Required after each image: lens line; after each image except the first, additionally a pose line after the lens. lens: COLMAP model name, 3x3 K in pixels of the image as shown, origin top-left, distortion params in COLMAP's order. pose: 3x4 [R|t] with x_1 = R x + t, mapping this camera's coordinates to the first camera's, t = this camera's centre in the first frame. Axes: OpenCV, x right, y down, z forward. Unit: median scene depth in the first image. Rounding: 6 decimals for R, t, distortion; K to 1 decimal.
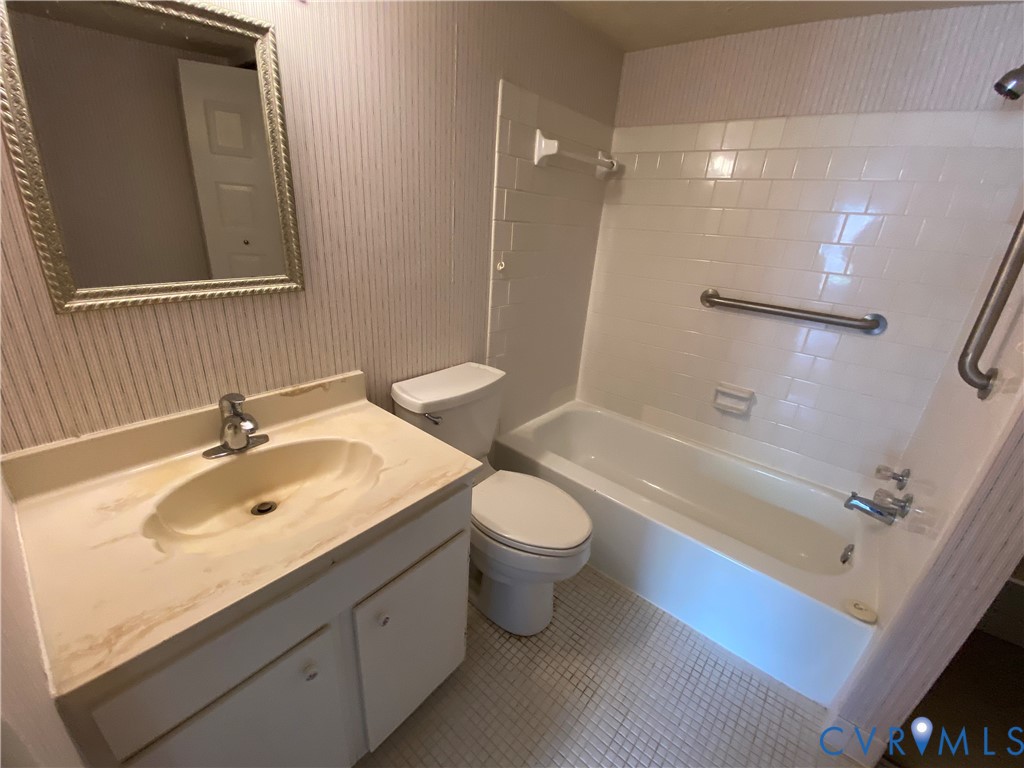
lens RADIAL K [[414.3, 0, 514.7], [0, 414.3, 381.5], [0, 0, 1]] dist [0.002391, -0.014022]
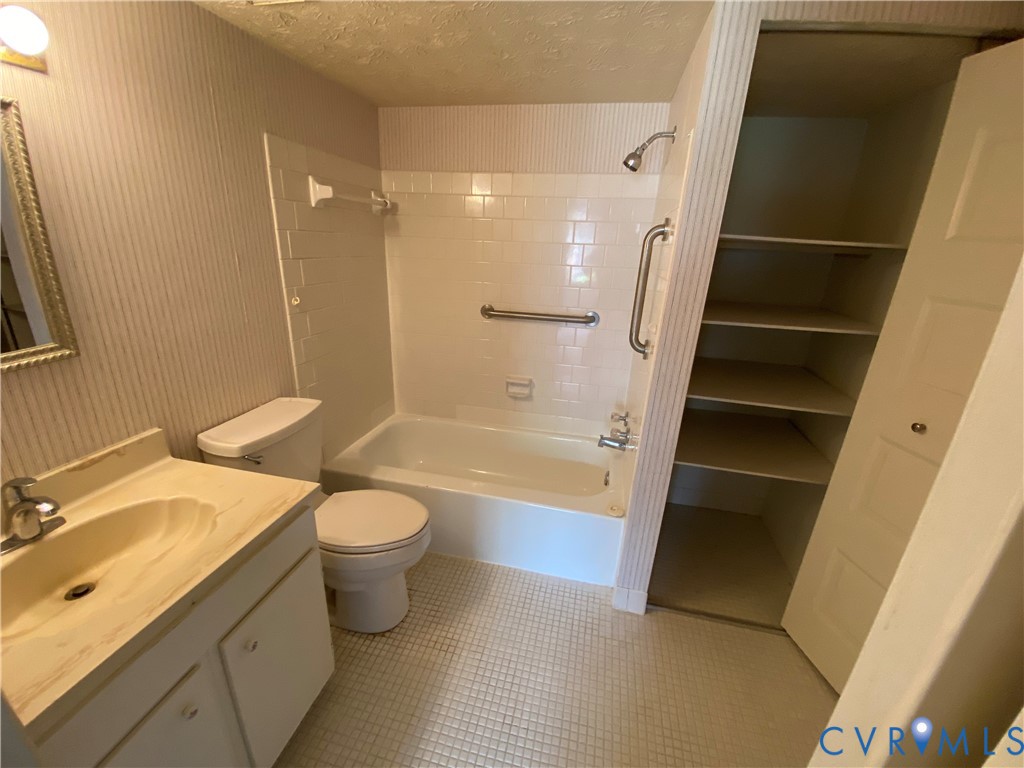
lens RADIAL K [[410.9, 0, 511.5], [0, 410.9, 387.0], [0, 0, 1]] dist [0.027815, -0.022374]
pose [[0.891220, -0.179853, 0.416389, -0.027151], [0.184946, 0.982337, 0.028455, 0.004462], [-0.414151, 0.051650, 0.908741, -0.196274]]
